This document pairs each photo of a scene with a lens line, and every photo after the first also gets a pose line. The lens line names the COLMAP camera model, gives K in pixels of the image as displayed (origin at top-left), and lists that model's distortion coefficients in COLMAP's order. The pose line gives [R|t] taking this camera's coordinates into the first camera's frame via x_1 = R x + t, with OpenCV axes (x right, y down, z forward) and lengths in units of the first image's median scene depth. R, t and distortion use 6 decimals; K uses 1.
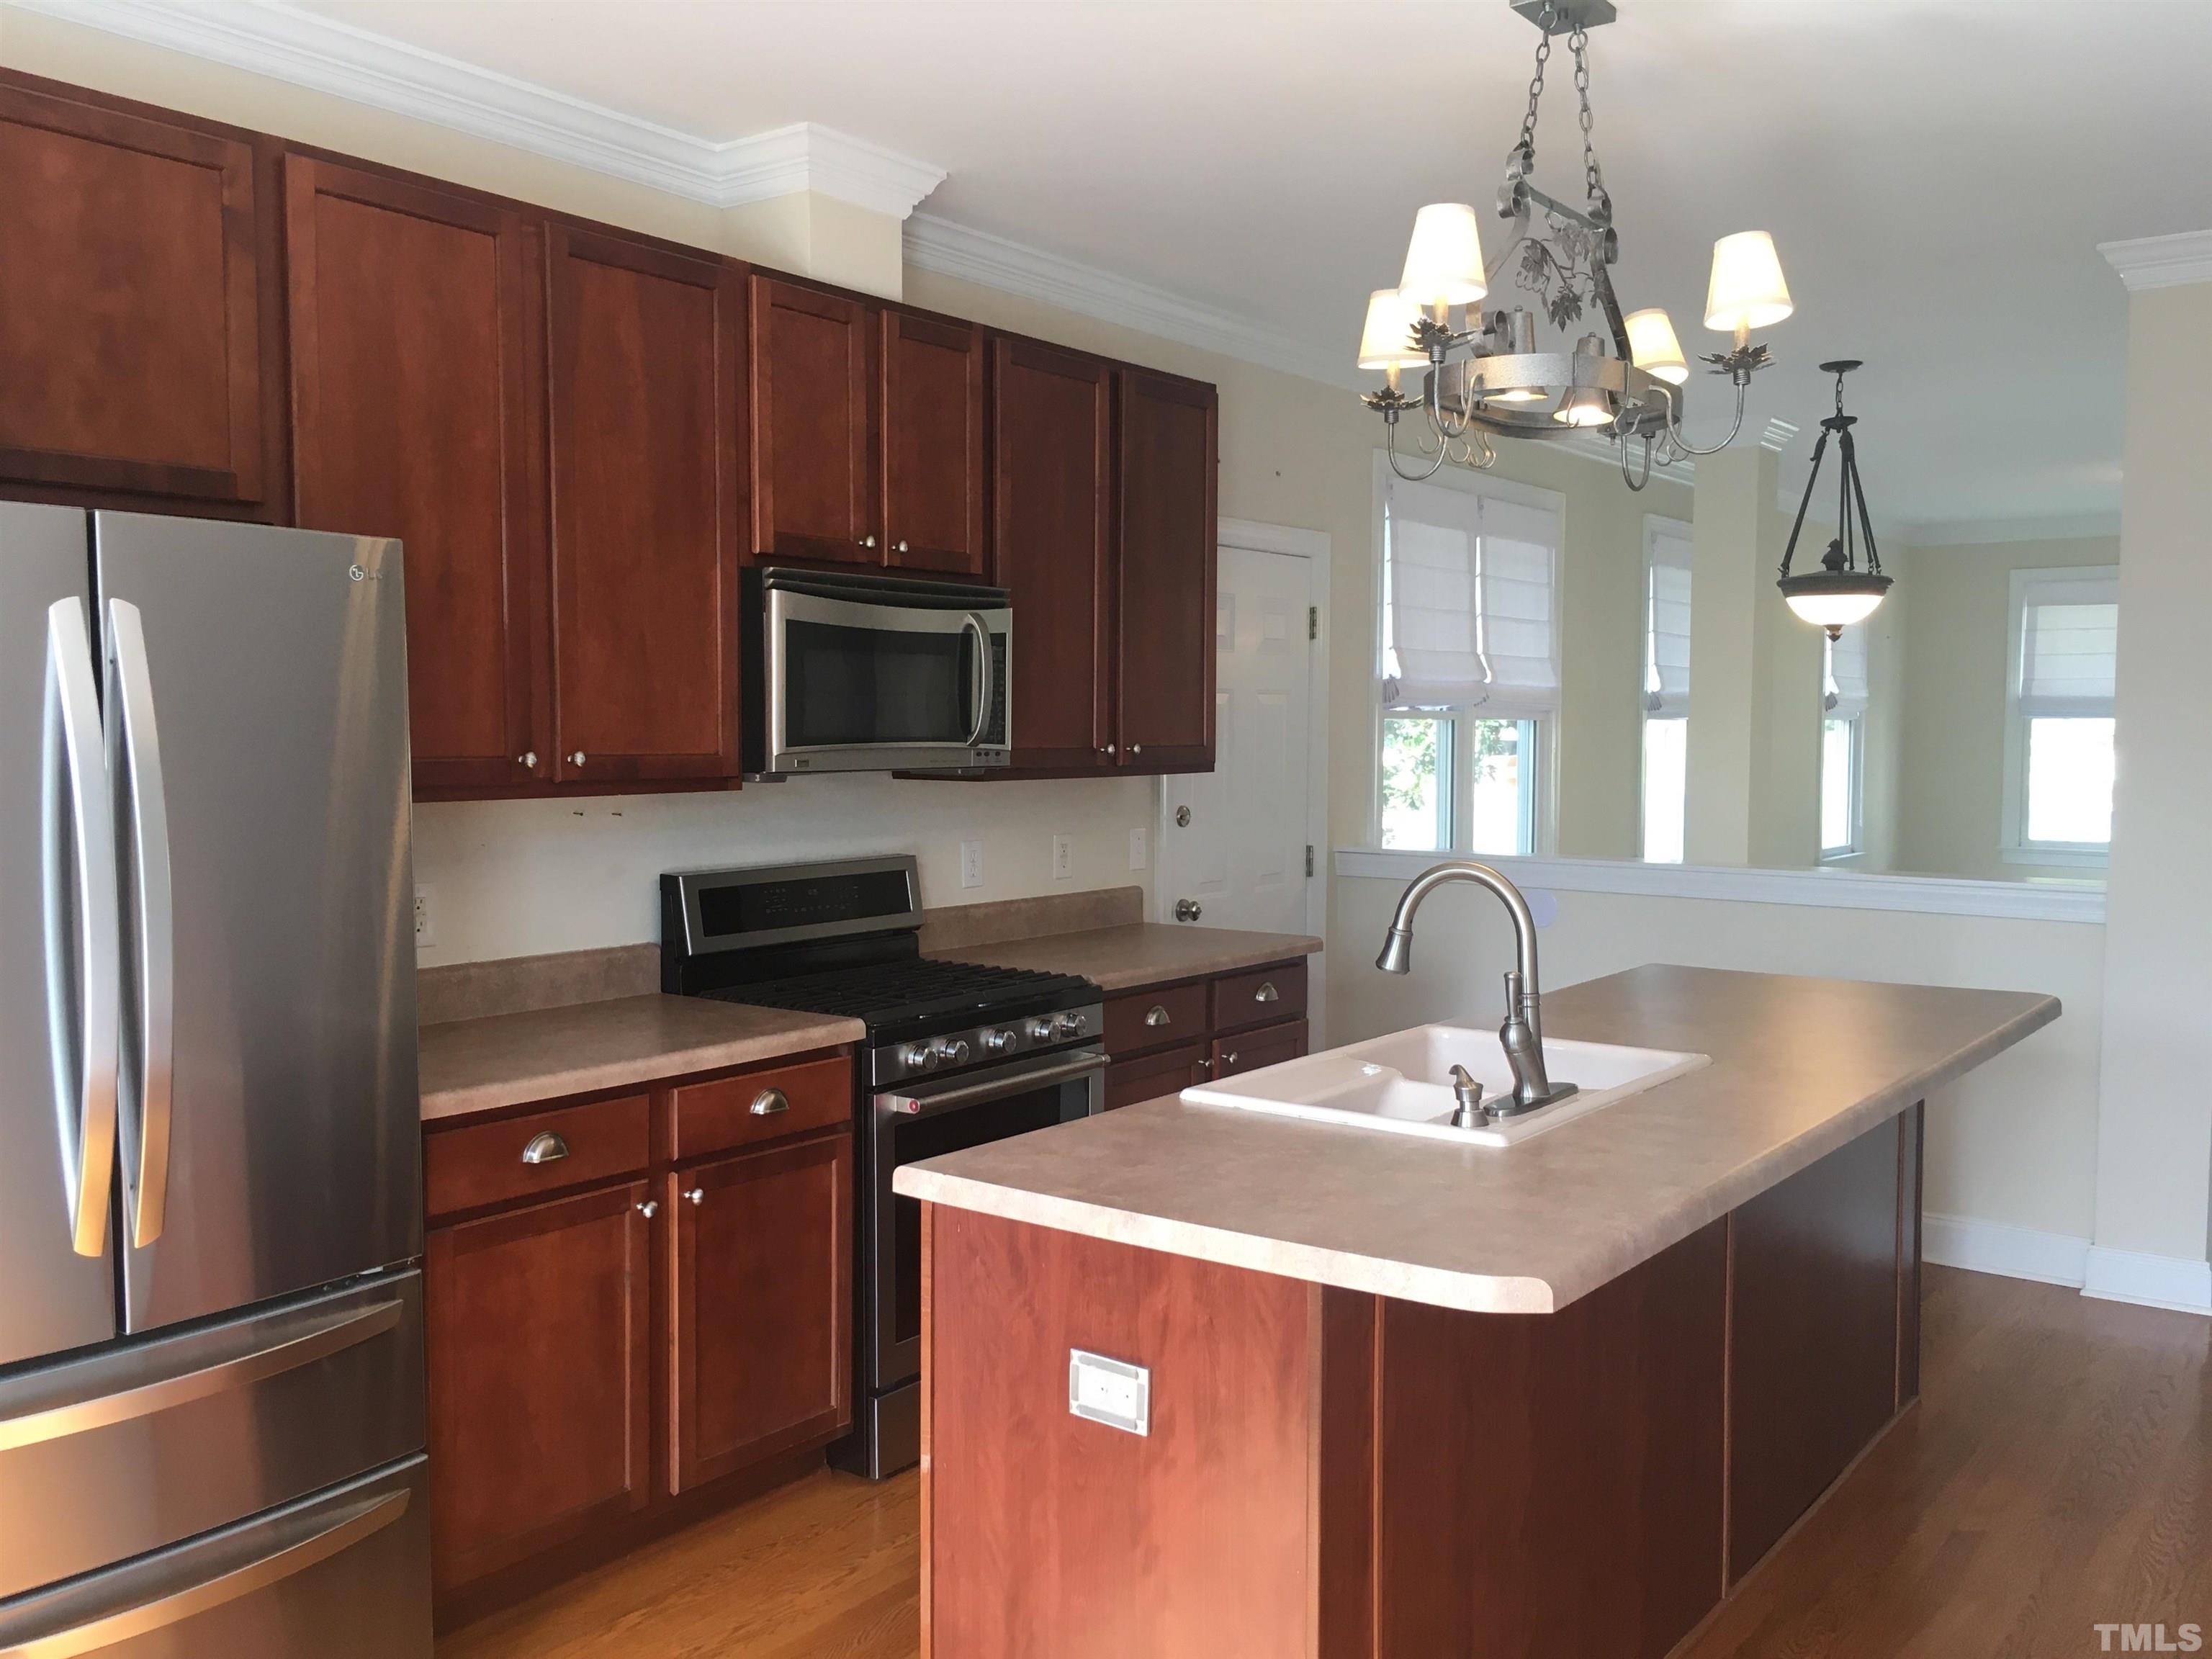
lens RADIAL K [[1888.7, 0, 1107.7], [0, 1888.7, 838.0], [0, 0, 1]] dist [0.073181, -0.088899]
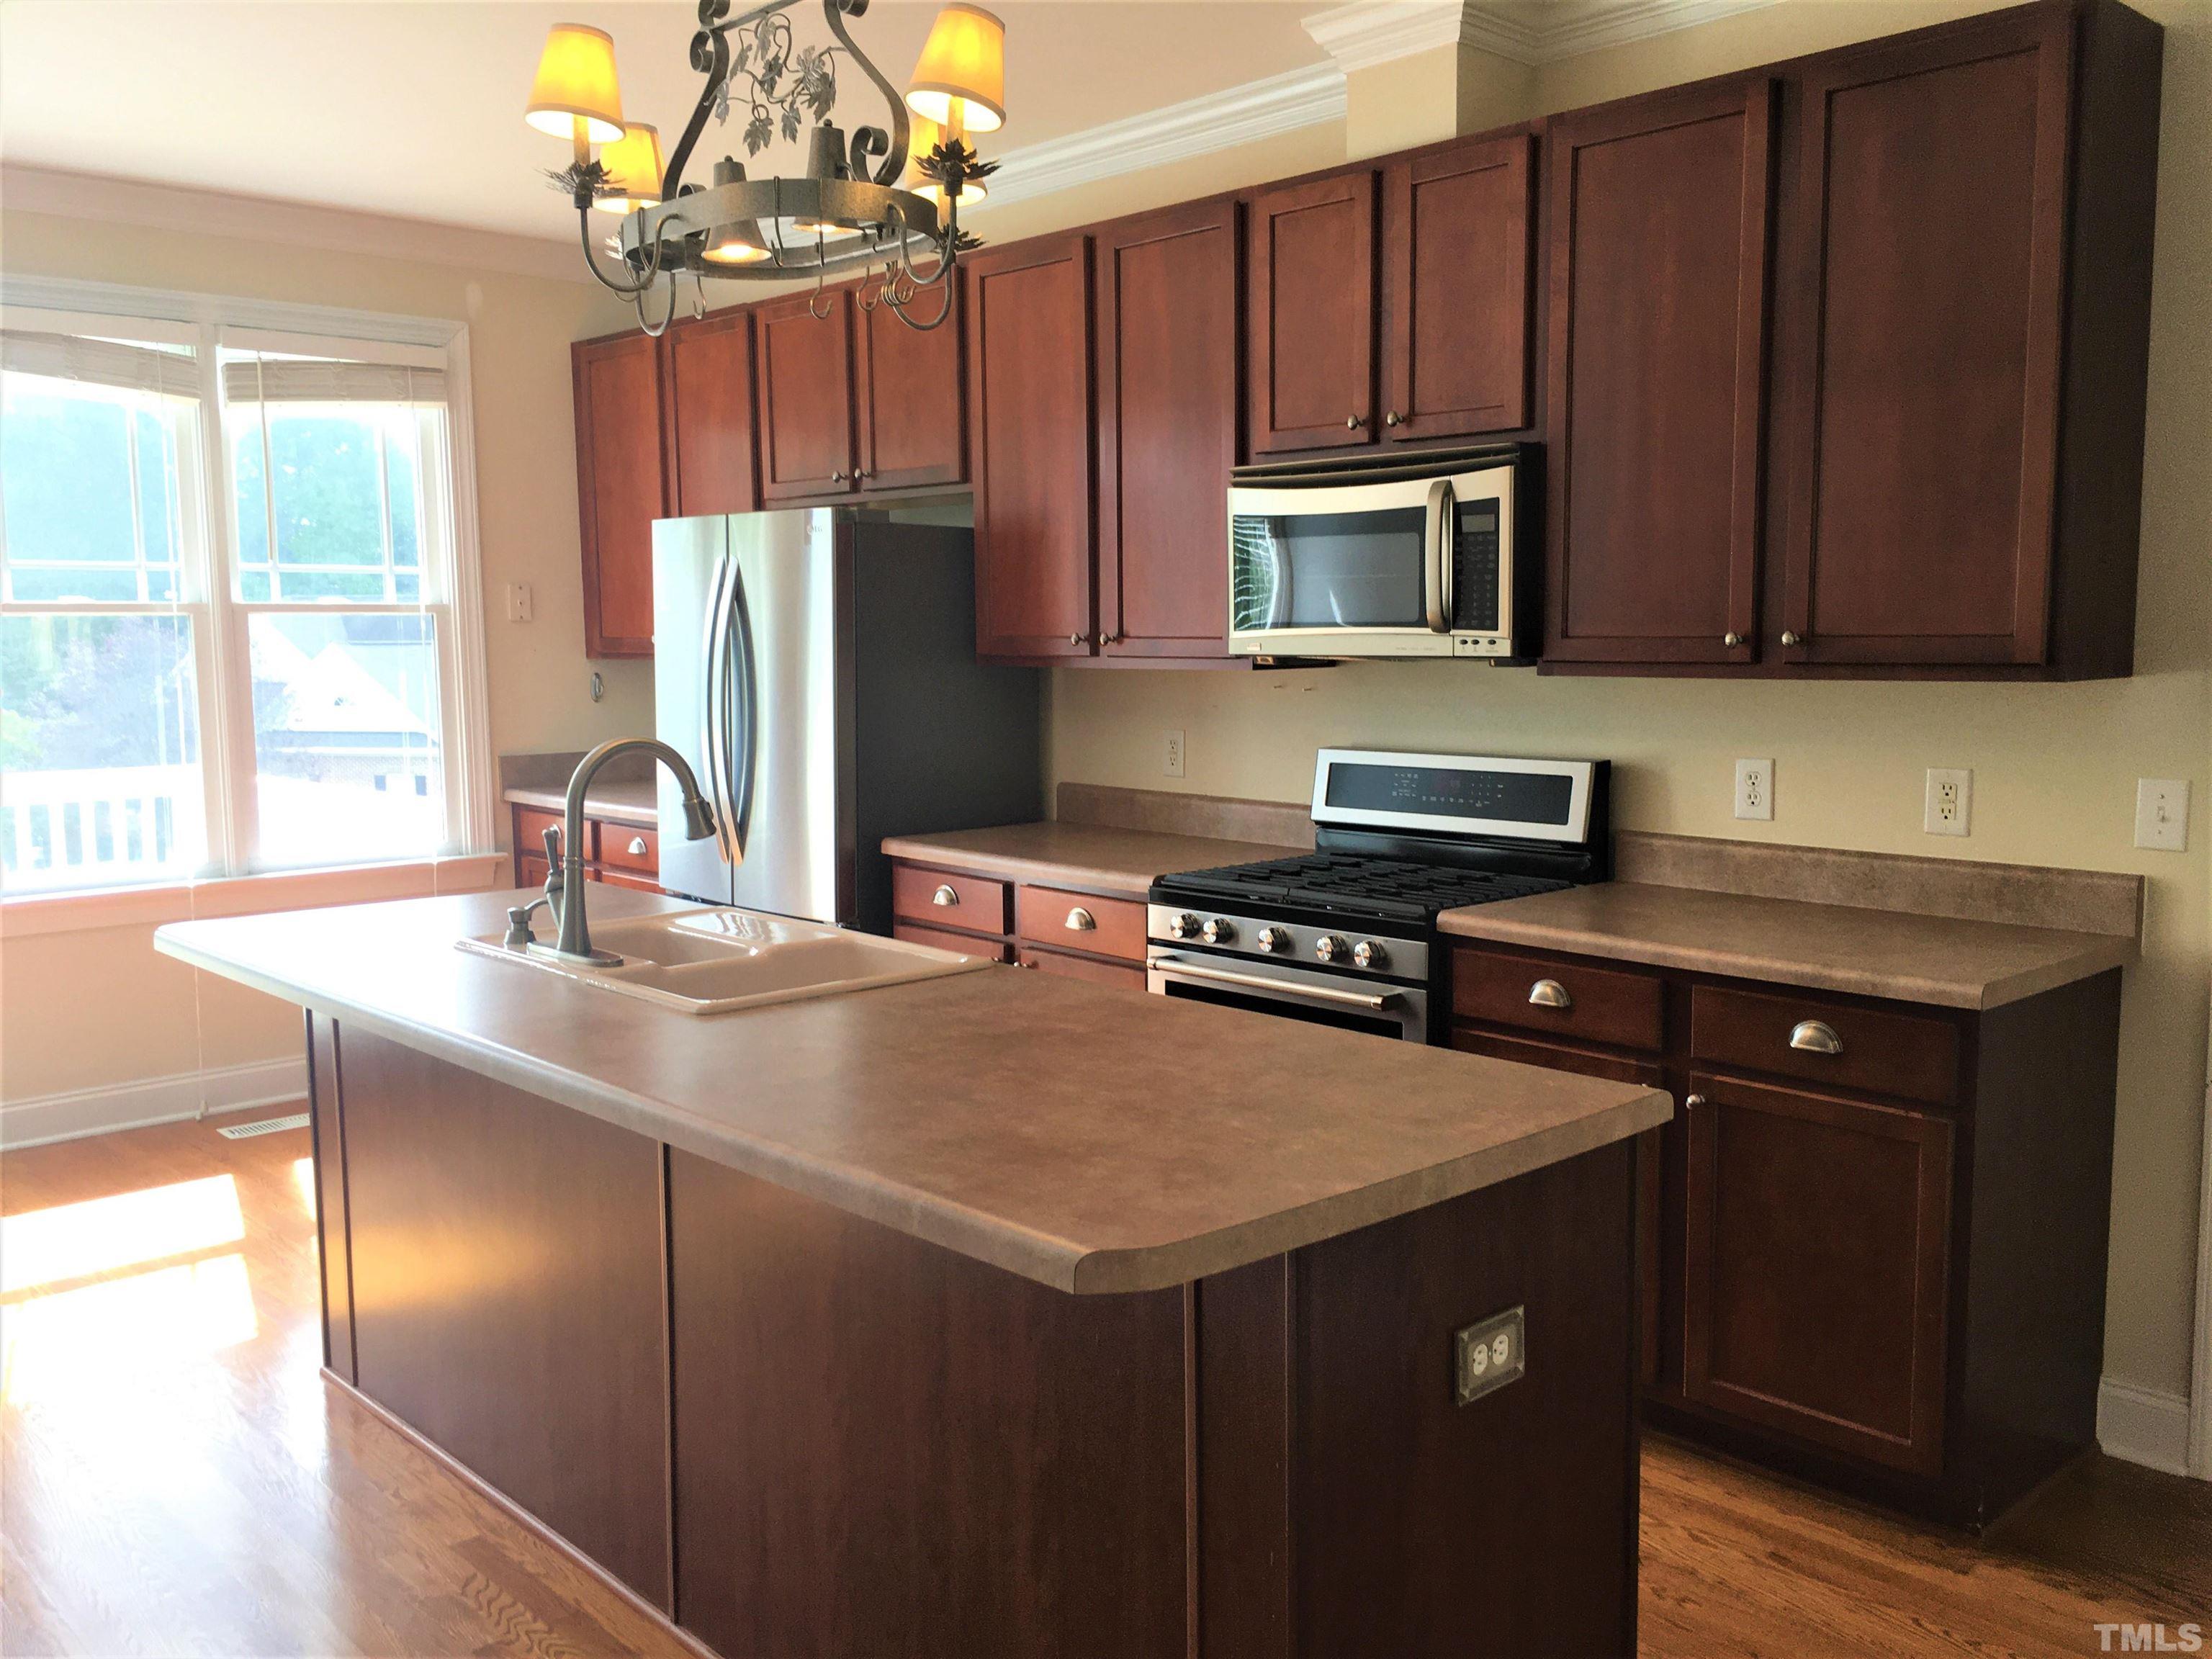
lens RADIAL K [[1888.7, 0, 1107.7], [0, 1888.7, 838.0], [0, 0, 1]] dist [0.073181, -0.088899]
pose [[-0.180431, 0.133130, -0.974536, 0.805324], [-0.047975, 0.988427, 0.143910, -0.070876], [0.982417, 0.072720, -0.171956, 0.967764]]
